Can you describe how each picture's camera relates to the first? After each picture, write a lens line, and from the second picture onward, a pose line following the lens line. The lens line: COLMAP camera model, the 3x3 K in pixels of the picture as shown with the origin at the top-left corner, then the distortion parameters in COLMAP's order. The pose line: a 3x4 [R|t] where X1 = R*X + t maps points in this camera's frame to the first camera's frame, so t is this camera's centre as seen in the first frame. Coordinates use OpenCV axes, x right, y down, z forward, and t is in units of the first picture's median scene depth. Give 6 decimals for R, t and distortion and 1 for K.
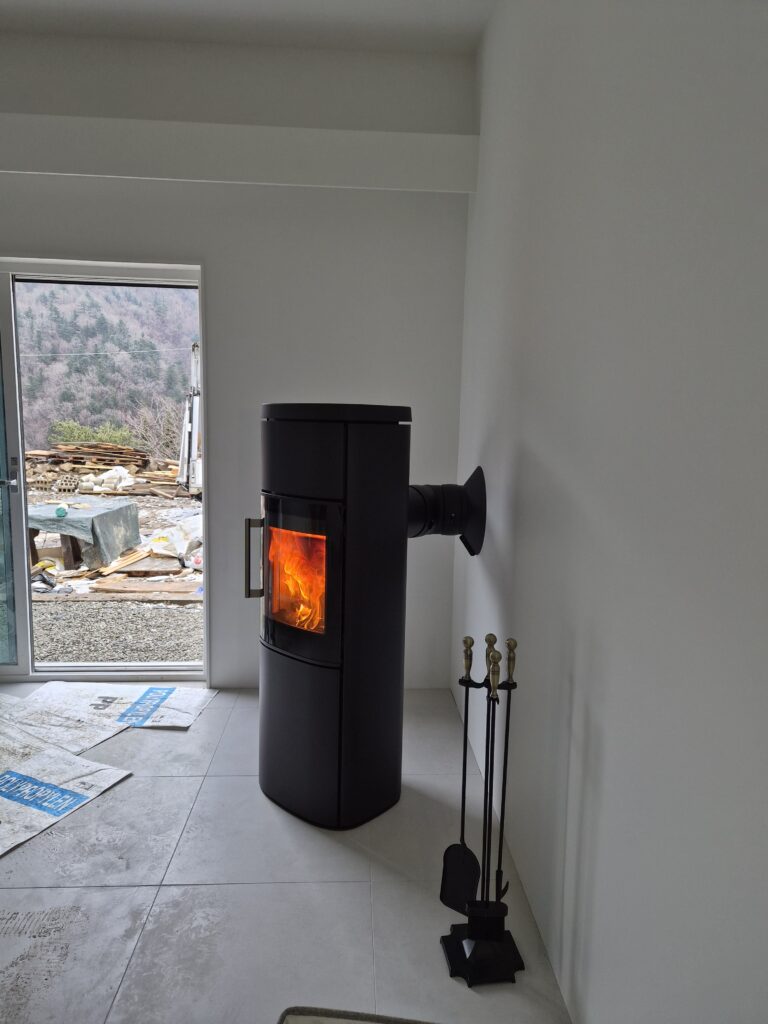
lens RADIAL K [[674.5, 0, 390.6], [0, 674.5, 504.8], [0, 0, 1]] dist [0.049425, -0.029554]
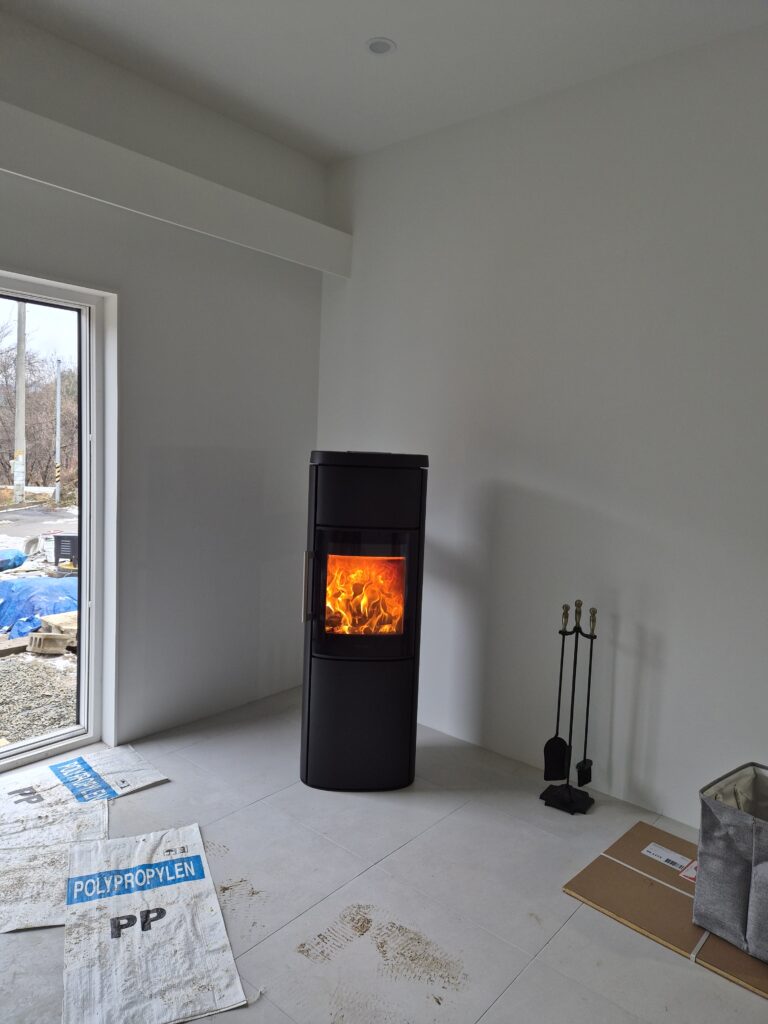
lens RADIAL K [[674.5, 0, 370.7], [0, 674.5, 503.0], [0, 0, 1]] dist [0.049425, -0.029554]
pose [[0.701235, -0.059022, 0.710483, -0.859163], [0.067262, 0.997599, 0.016487, -0.067258], [-0.709750, 0.036227, 0.703521, 0.112830]]
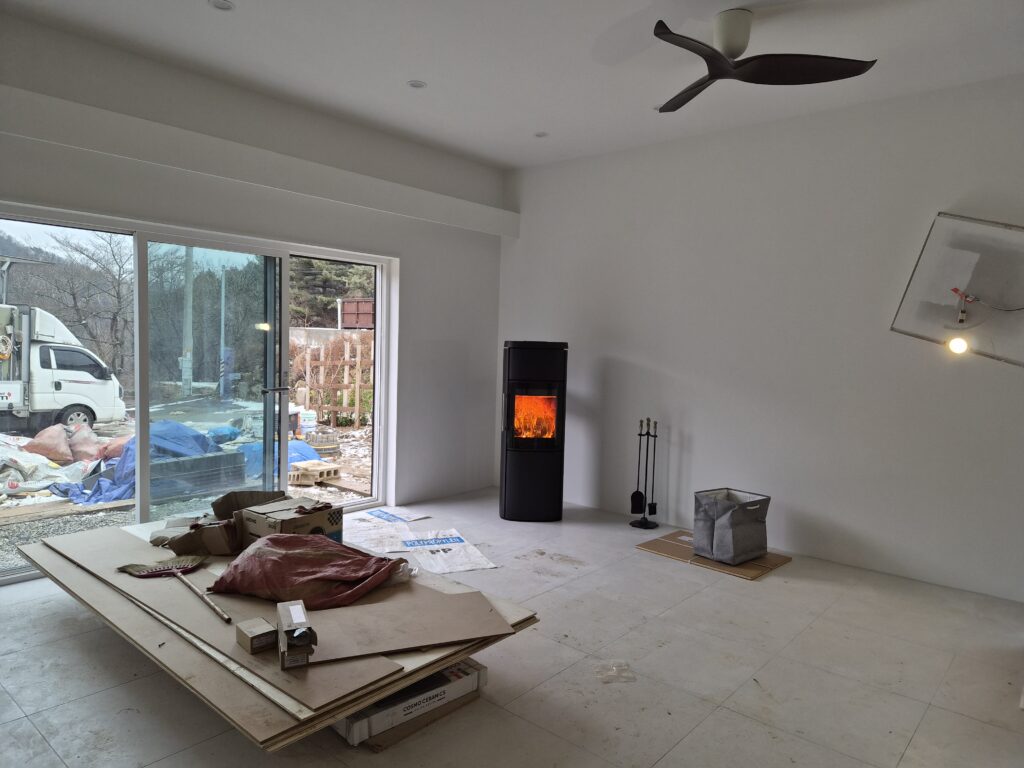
lens RADIAL K [[674.5, 0, 487.1], [0, 674.5, 384.4], [0, 0, 1]] dist [0.049425, -0.029554]
pose [[0.717429, -0.051639, 0.694715, -1.605425], [0.076804, 0.997033, -0.005205, -0.002503], [-0.692385, 0.057091, 0.719266, -0.473465]]
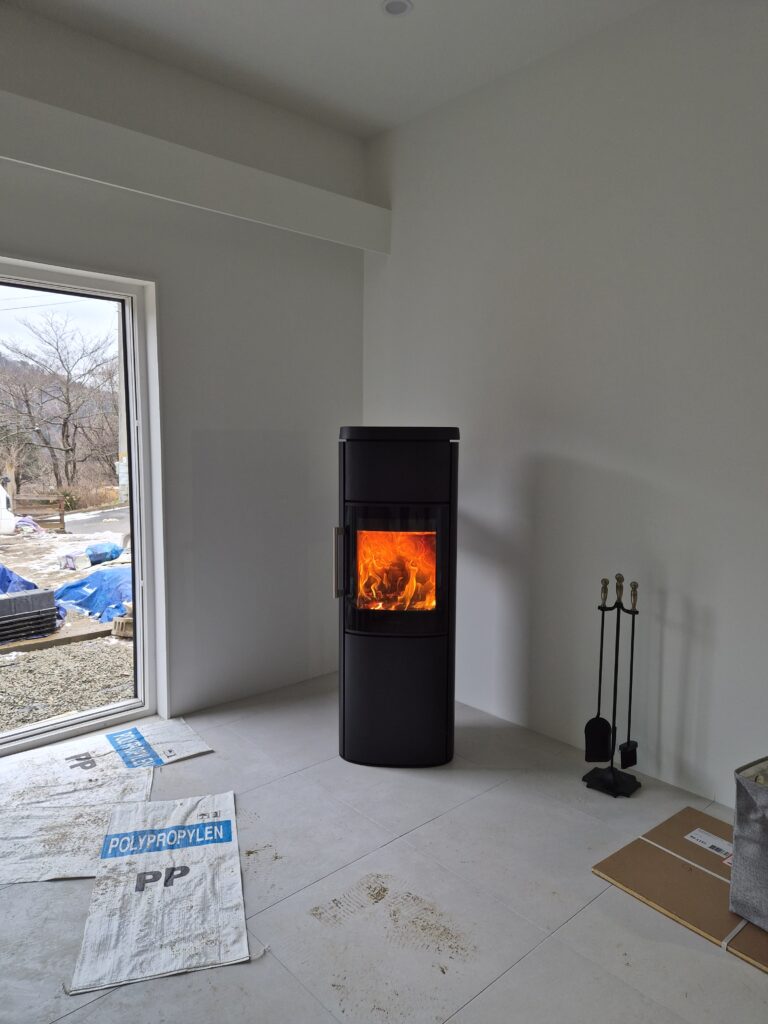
lens RADIAL K [[674.5, 0, 375.7], [0, 674.5, 509.5], [0, 0, 1]] dist [0.049425, -0.029554]
pose [[0.785017, -0.085545, 0.613540, -0.782099], [0.090047, 0.995658, 0.023609, -0.028852], [-0.612895, 0.036714, 0.789311, 0.057385]]
